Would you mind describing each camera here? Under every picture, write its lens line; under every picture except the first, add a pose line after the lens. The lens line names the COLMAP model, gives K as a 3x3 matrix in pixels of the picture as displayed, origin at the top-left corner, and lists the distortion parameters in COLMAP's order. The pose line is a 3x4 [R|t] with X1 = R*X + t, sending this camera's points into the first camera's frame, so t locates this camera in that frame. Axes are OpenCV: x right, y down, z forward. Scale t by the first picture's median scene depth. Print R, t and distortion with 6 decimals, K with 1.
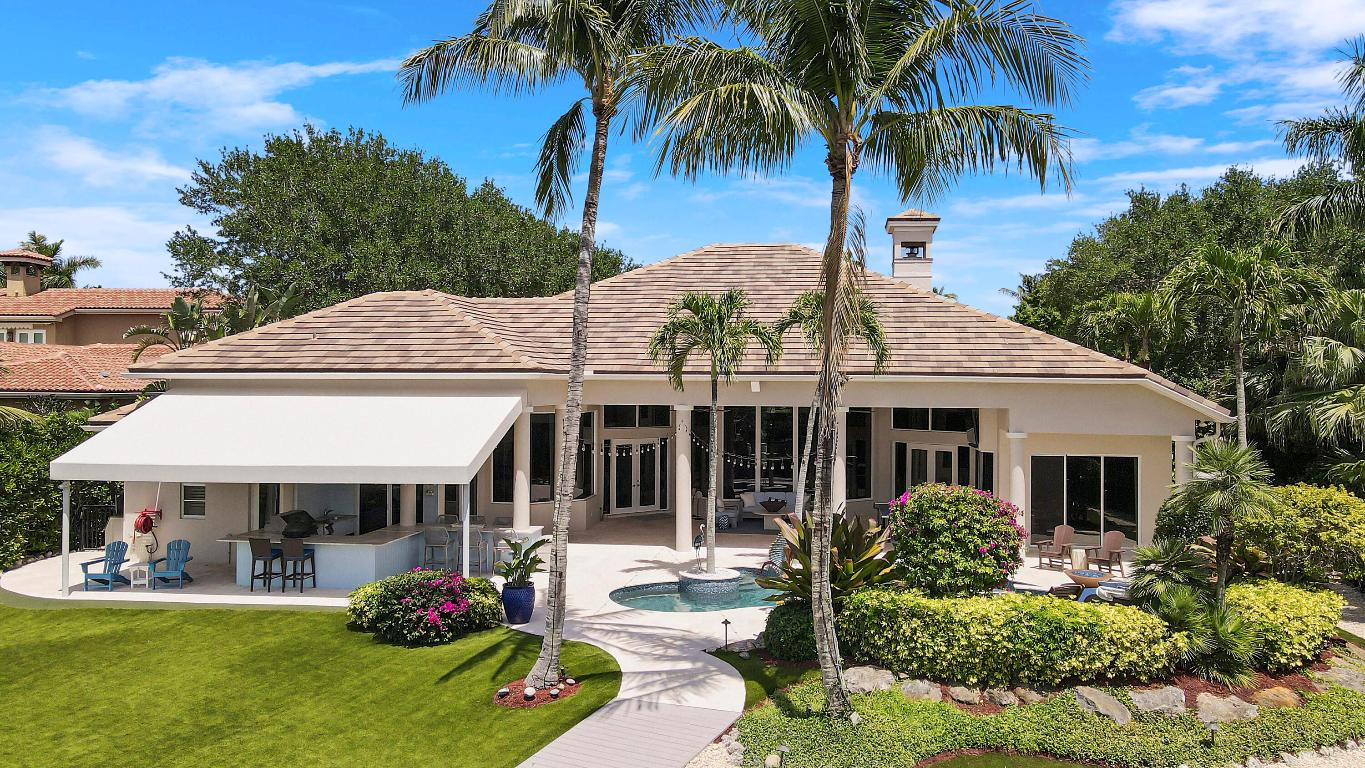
lens RADIAL K [[988.7, 0, 682.5], [0, 988.7, 384.0], [0, 0, 1]] dist [0.033895, 0.009305]
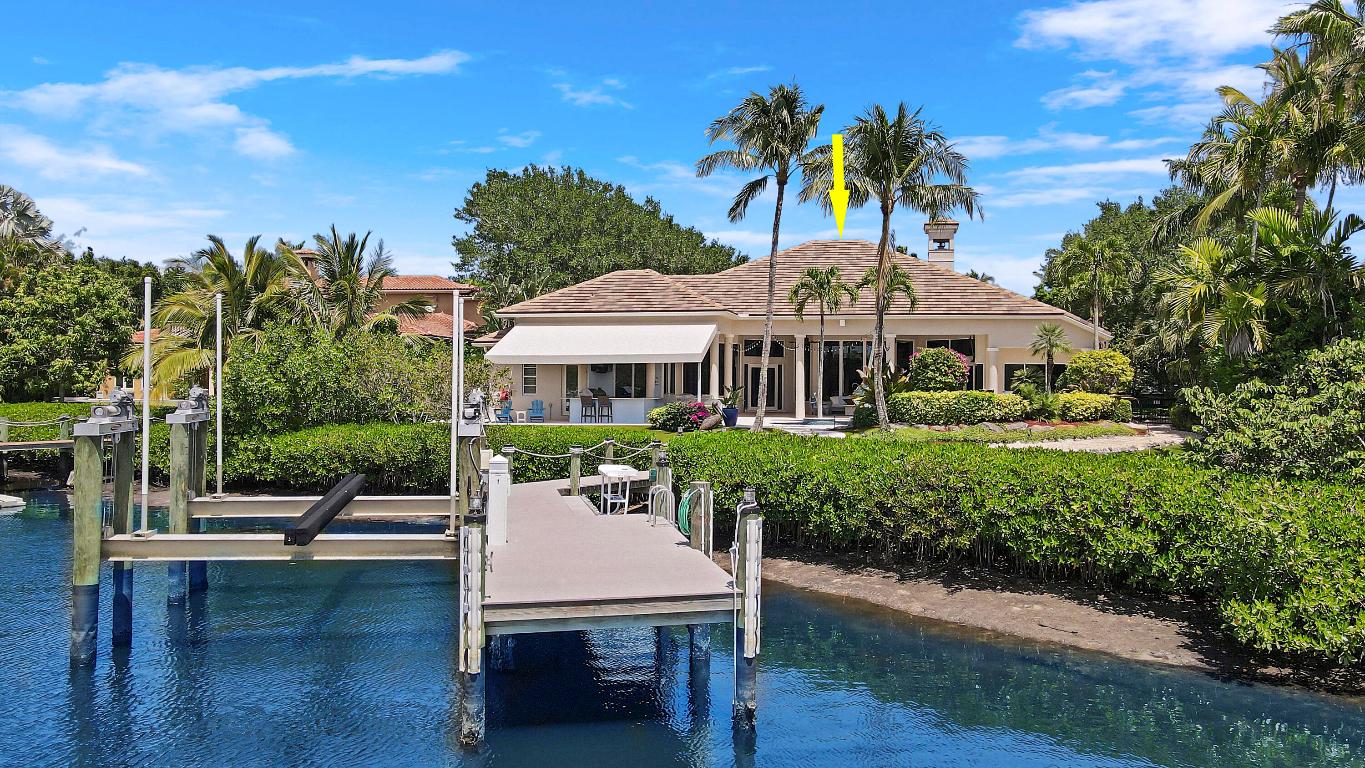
lens RADIAL K [[988.7, 0, 682.5], [0, 988.7, 384.0], [0, 0, 1]] dist [0.033895, 0.009305]
pose [[0.998084, 0.002065, -0.061845, -0.105676], [-0.001790, 0.999988, 0.004500, 0.108972], [0.061853, -0.004381, 0.998076, -0.809866]]
